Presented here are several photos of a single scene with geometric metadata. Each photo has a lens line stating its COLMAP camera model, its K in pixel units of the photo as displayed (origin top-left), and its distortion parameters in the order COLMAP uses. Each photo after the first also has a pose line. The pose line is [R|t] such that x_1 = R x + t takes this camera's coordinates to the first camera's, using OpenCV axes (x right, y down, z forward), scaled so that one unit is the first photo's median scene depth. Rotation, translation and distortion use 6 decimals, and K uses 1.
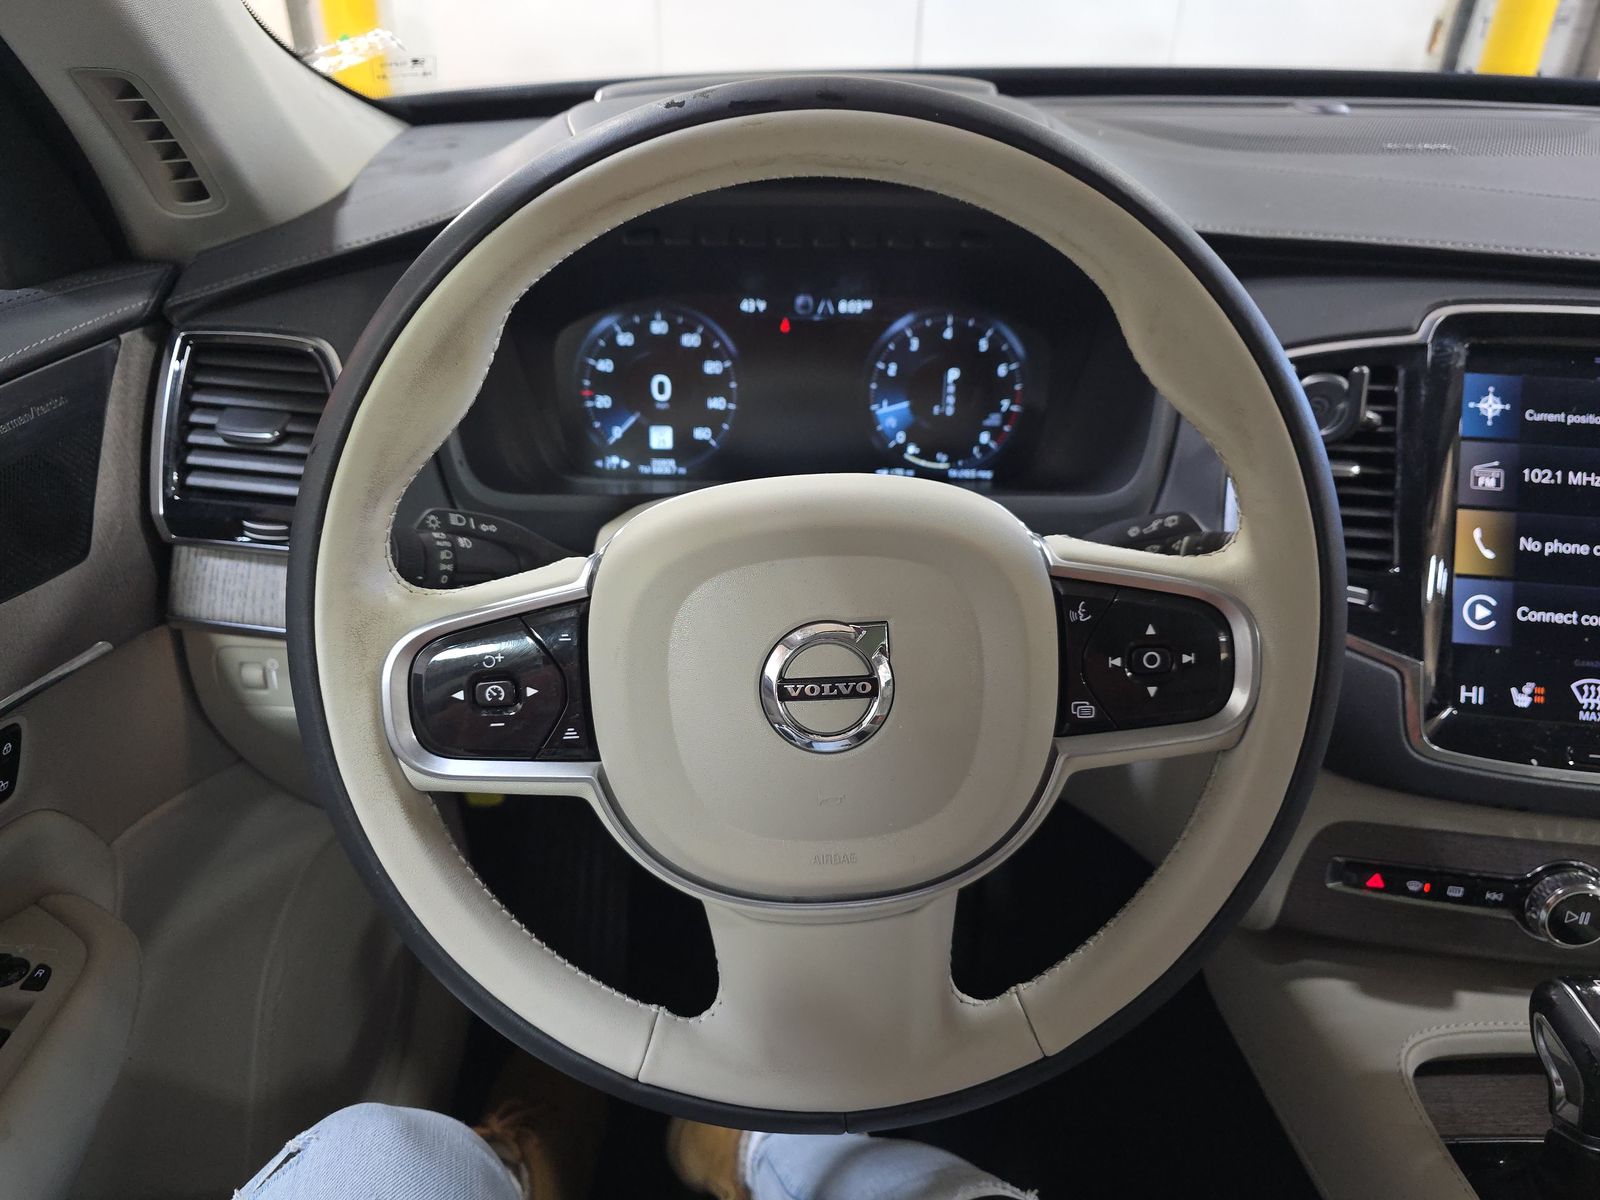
lens RADIAL K [[1057.6, 0, 800.0], [0, 1057.6, 600.0], [0, 0, 1]] dist [-0.002844, -0.000655]
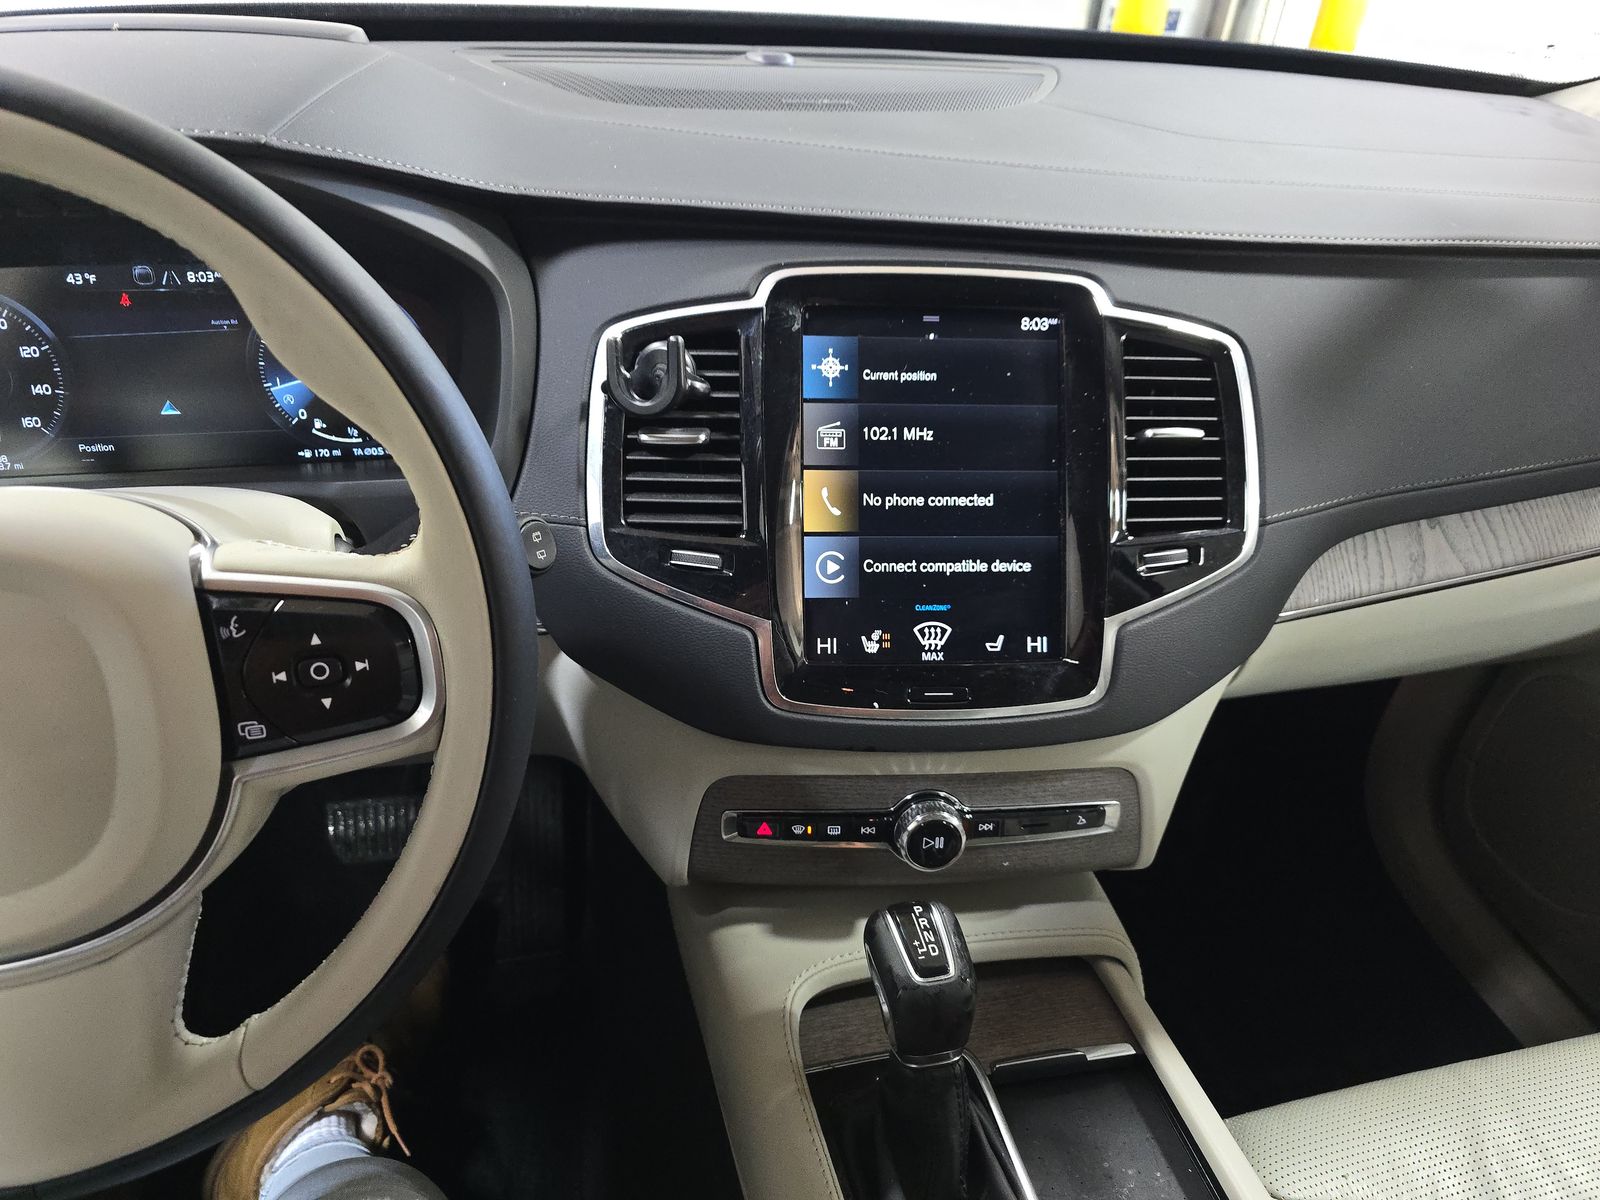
lens RADIAL K [[1044.4, 0, 800.0], [0, 1044.4, 600.0], [0, 0, 1]] dist [0.065176, -0.076651]
pose [[0.975819, -0.085434, 0.201194, 0.401543], [0.073538, 0.995113, 0.065893, -0.026675], [-0.205841, -0.049504, 0.977333, -0.010961]]
